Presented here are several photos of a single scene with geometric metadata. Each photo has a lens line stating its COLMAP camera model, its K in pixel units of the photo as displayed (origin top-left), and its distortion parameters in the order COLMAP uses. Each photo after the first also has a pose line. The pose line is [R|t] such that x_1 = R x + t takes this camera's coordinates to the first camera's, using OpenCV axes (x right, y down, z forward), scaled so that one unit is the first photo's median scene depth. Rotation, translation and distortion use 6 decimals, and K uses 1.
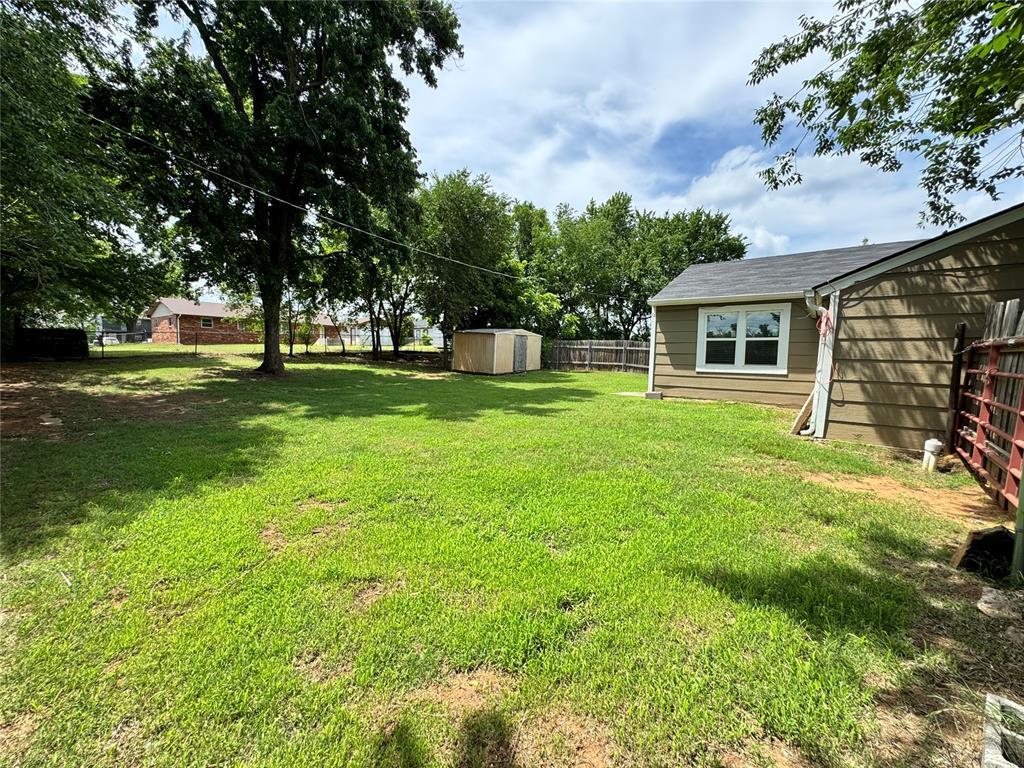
lens RADIAL K [[410.6, 0, 512.0], [0, 410.6, 384.0], [0, 0, 1]] dist [-0.002159, 0.000063]
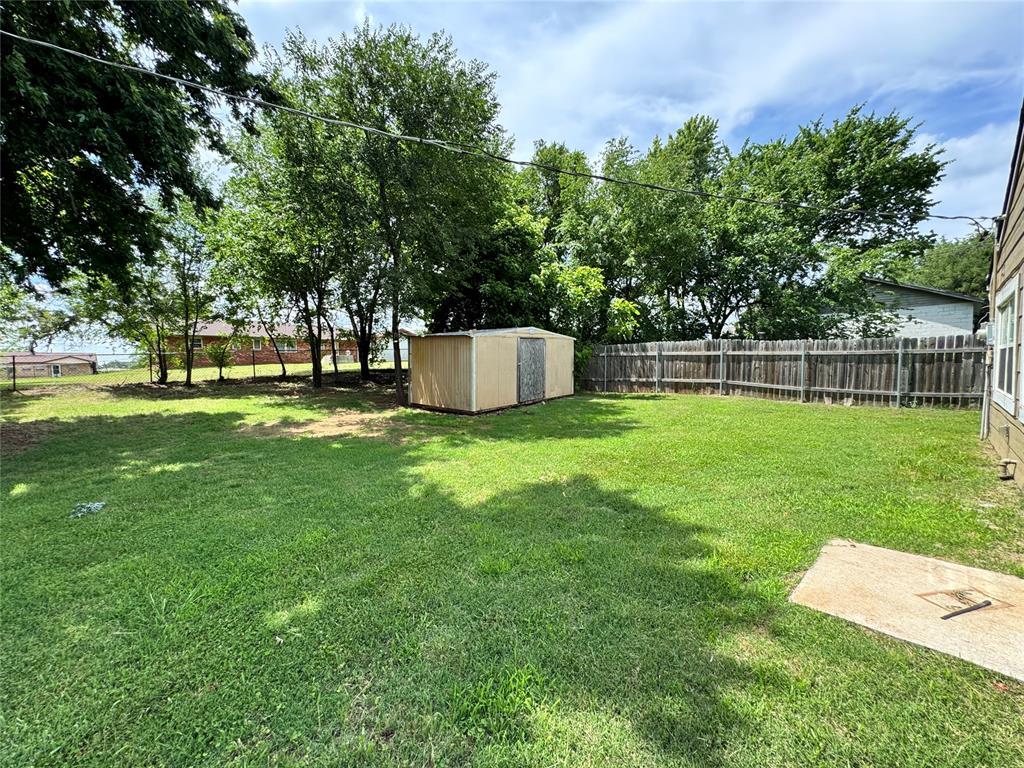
lens RADIAL K [[412.2, 0, 530.2], [0, 412.2, 374.6], [0, 0, 1]] dist [0.033333, 0.000041]
pose [[0.991163, -0.035304, -0.127865, 0.083215], [0.029434, 0.998437, -0.047513, -0.037535], [0.129342, 0.043330, 0.990653, 0.395520]]
